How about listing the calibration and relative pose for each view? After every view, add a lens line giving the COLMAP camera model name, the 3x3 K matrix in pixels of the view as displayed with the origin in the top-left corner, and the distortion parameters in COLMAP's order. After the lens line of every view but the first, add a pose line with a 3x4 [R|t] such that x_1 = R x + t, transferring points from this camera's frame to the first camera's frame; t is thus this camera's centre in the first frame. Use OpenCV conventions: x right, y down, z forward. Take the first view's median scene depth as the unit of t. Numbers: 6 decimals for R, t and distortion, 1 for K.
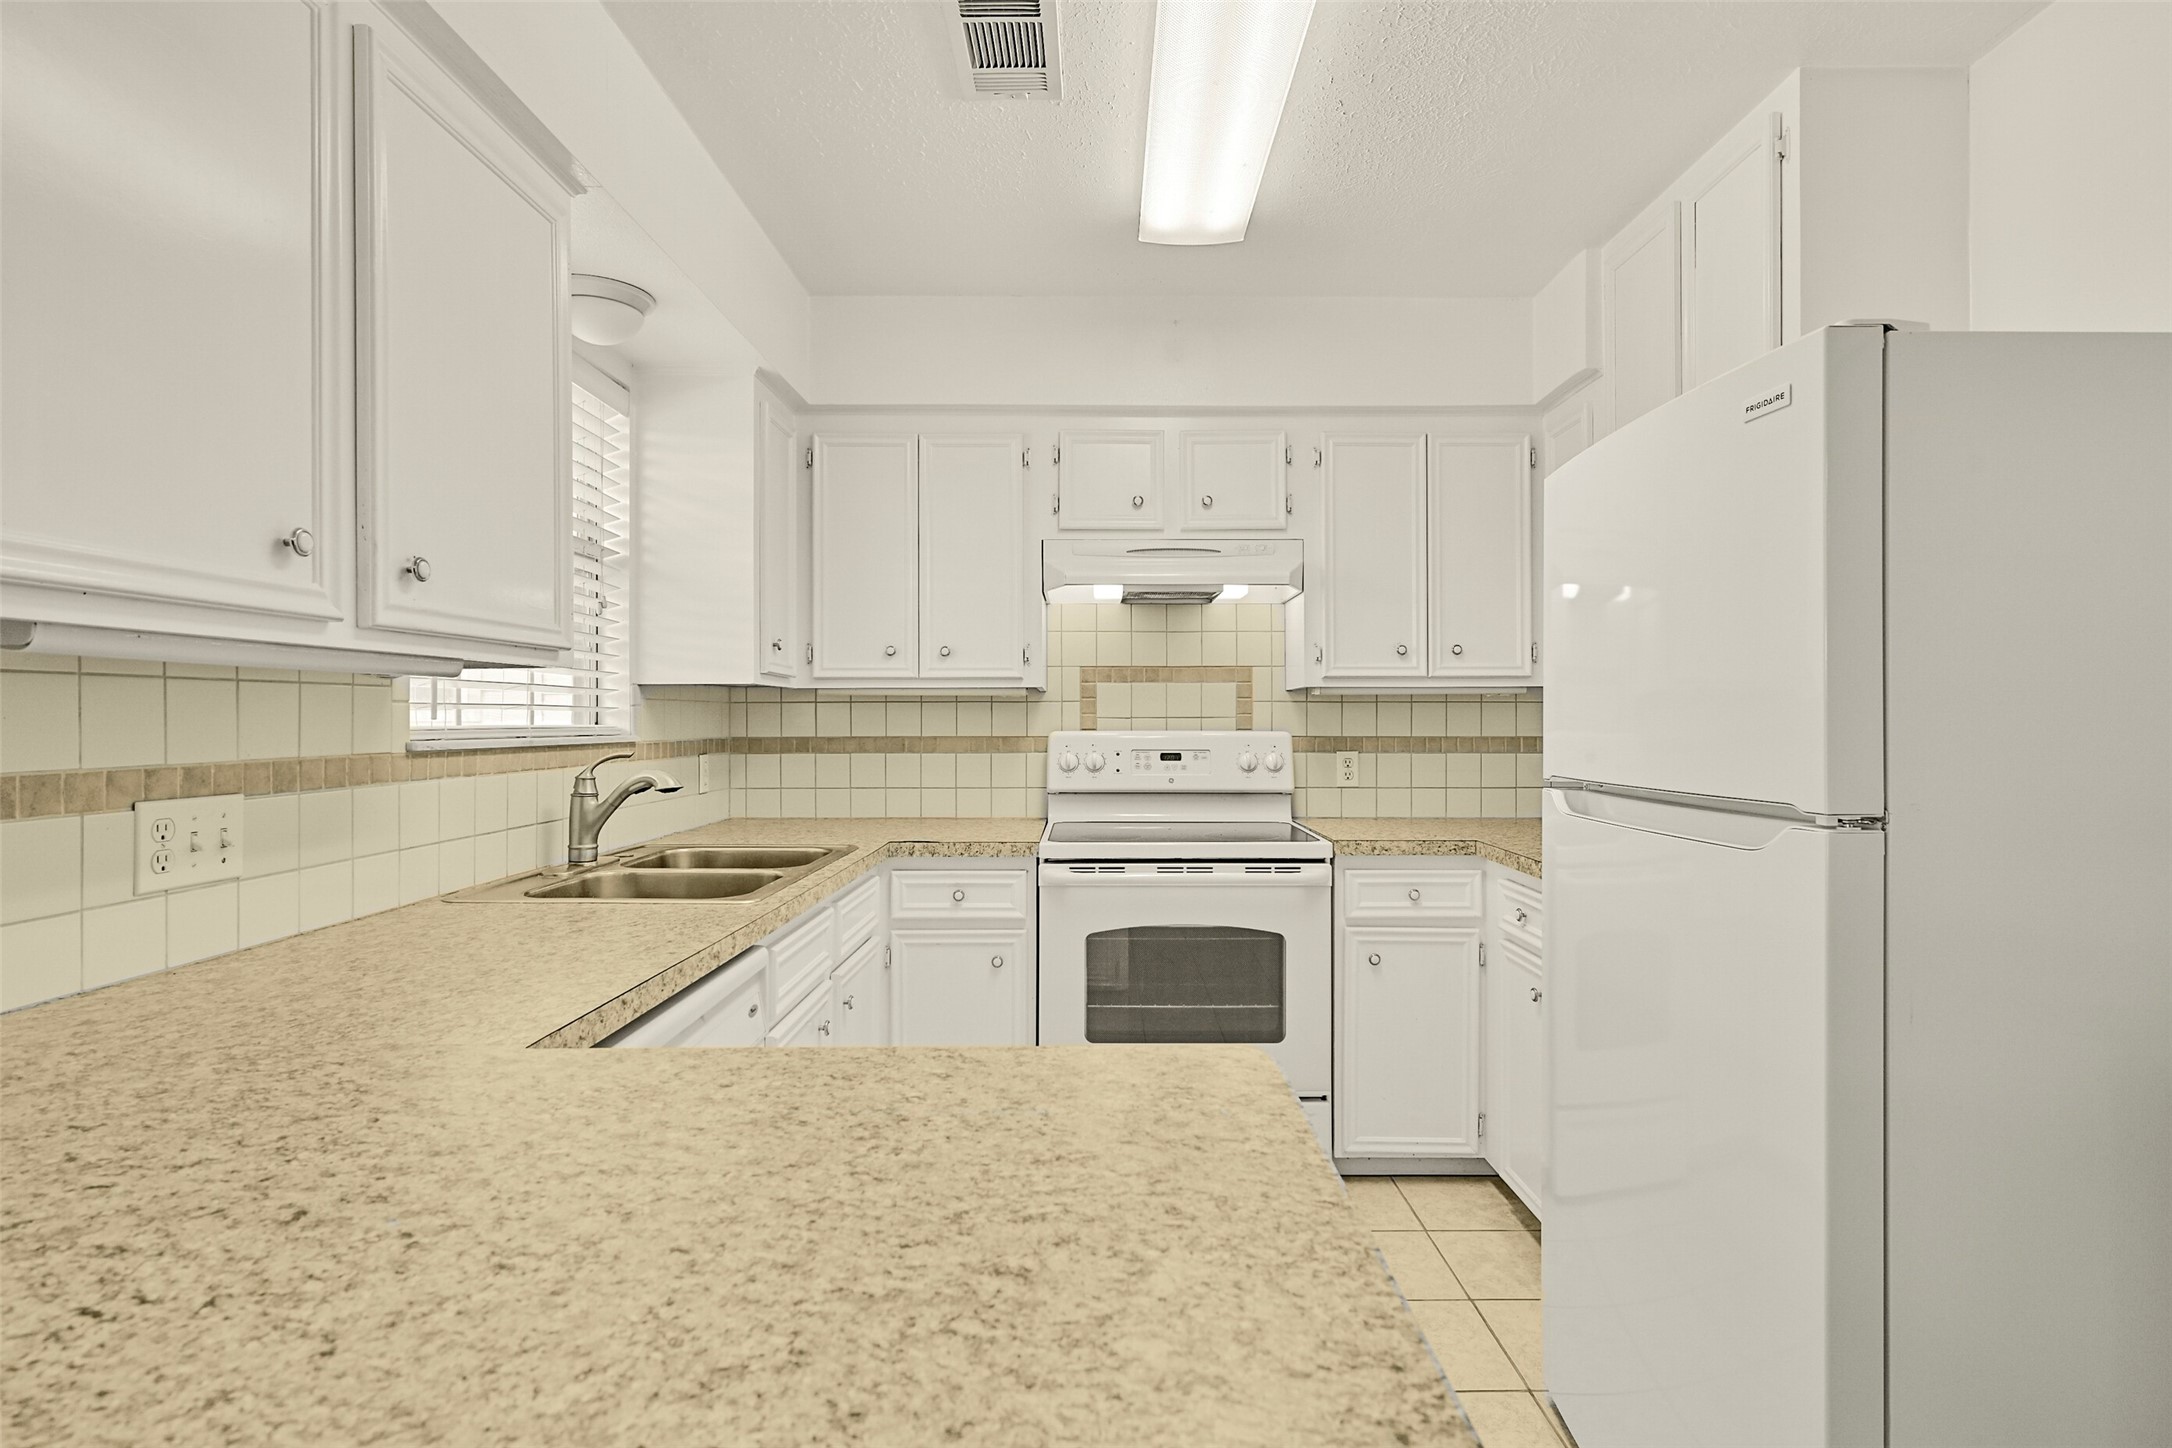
lens RADIAL K [[1070.3, 0, 1100.1], [0, 1070.3, 711.7], [0, 0, 1]] dist [0.000856, 0.000402]
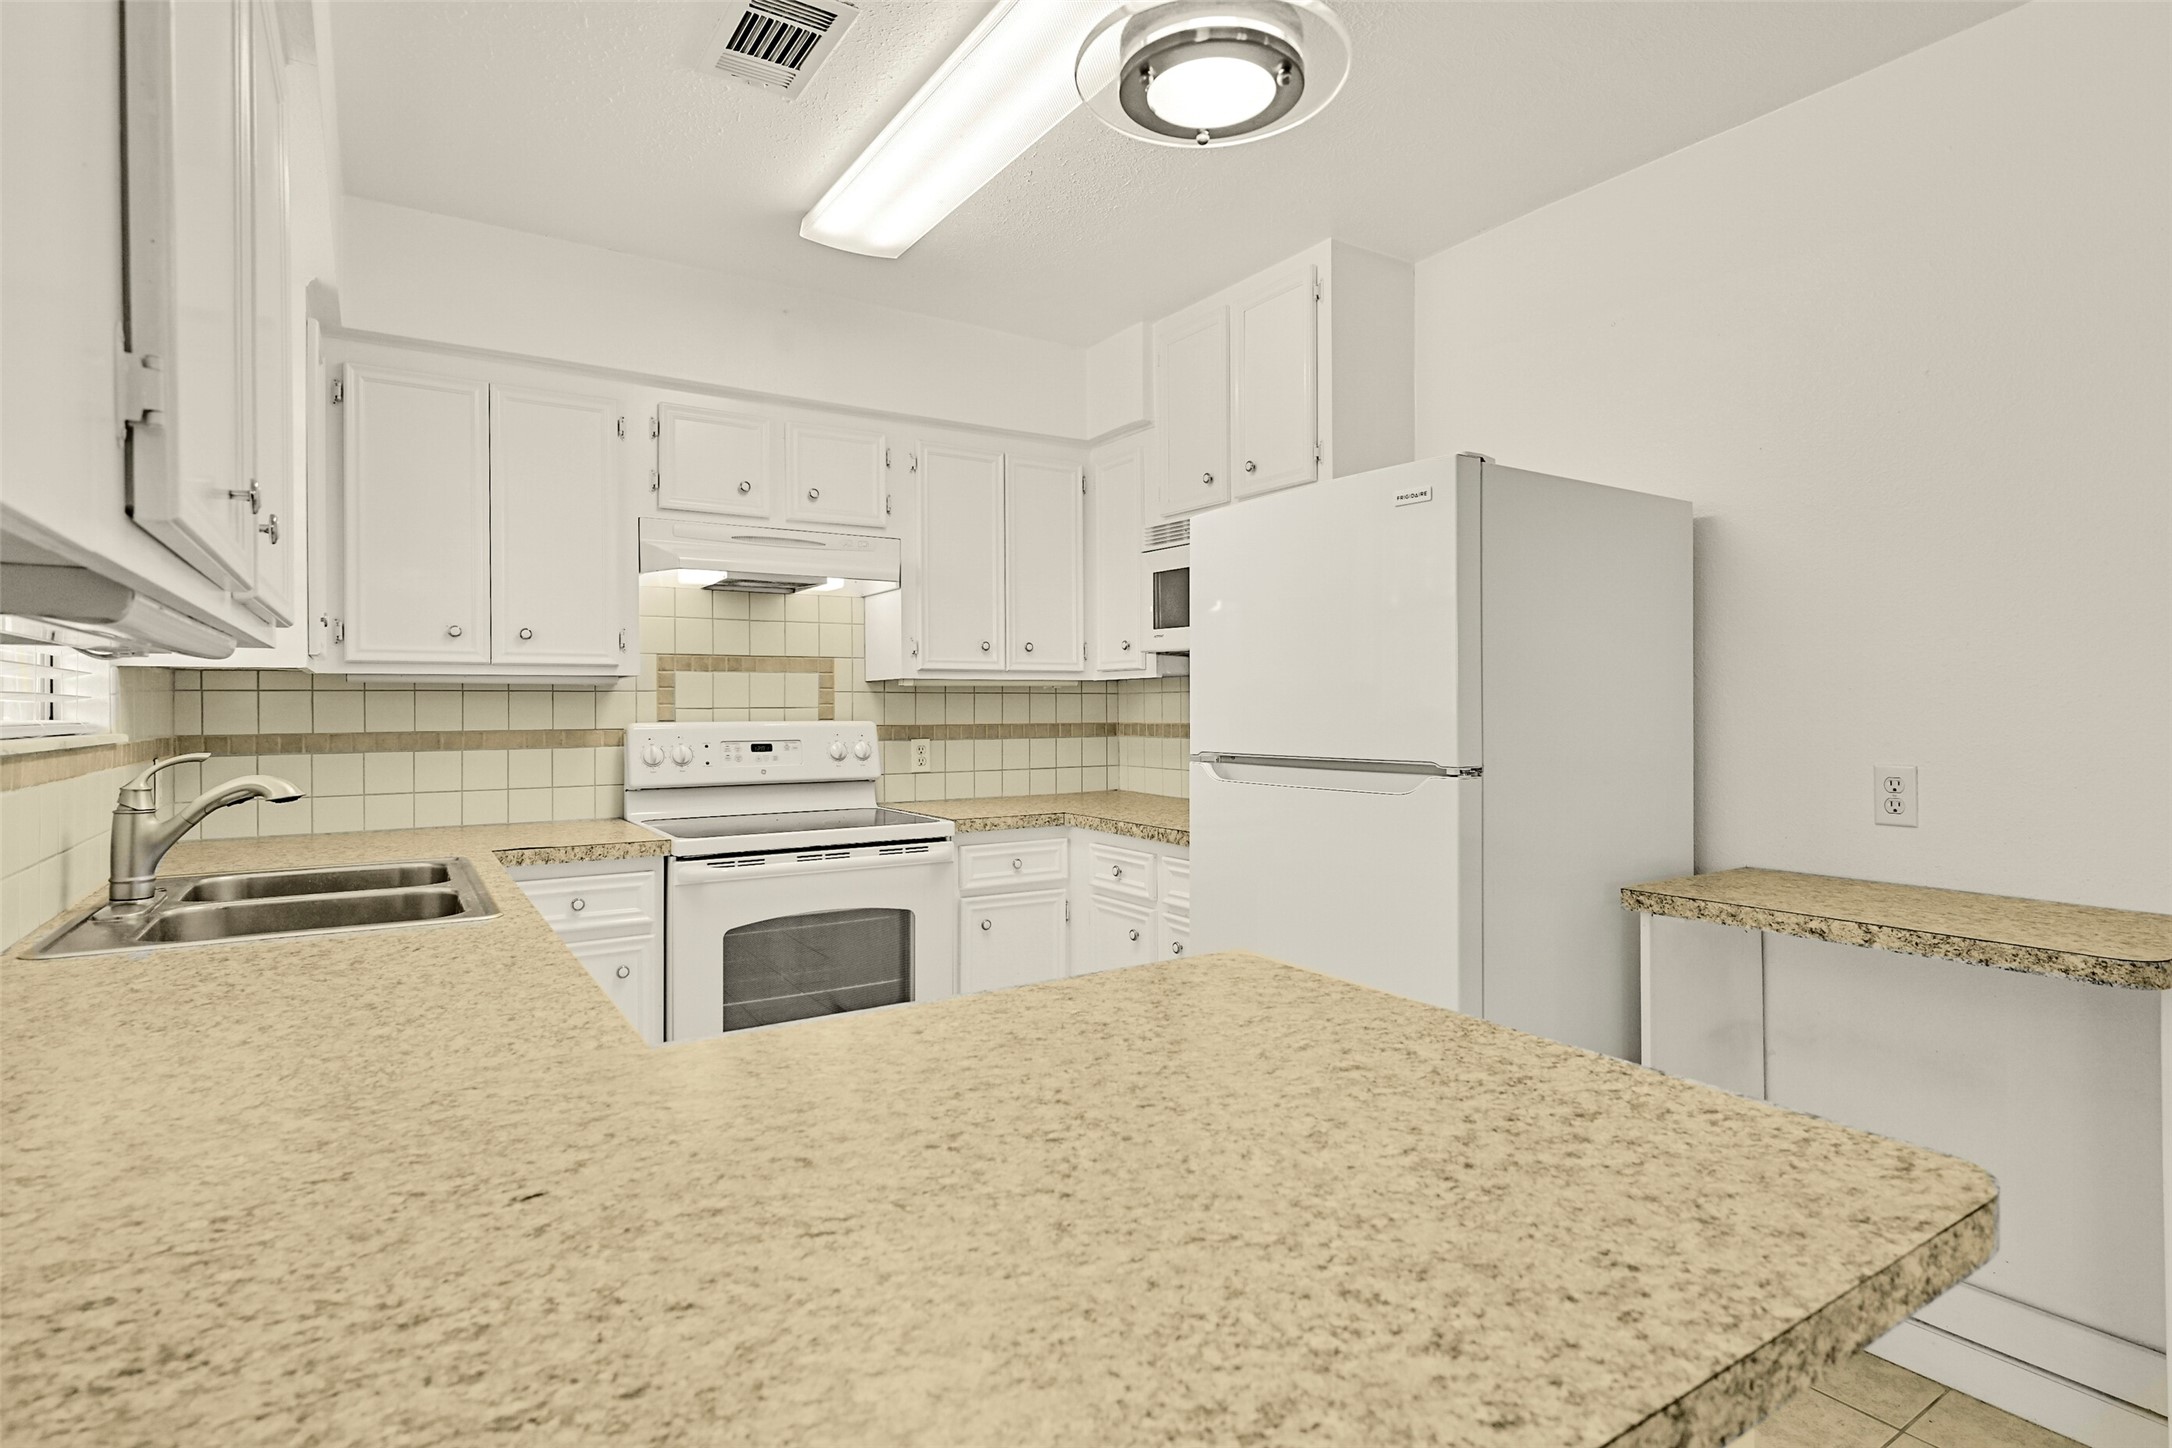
lens RADIAL K [[1110.1, 0, 1096.3], [0, 1110.1, 704.1], [0, 0, 1]] dist [-0.001280, -0.000460]
pose [[0.838165, -0.001426, 0.545415, -0.279044], [0.000272, 0.999998, 0.002195, -0.000204], [-0.545416, -0.001691, 0.838164, -0.029192]]
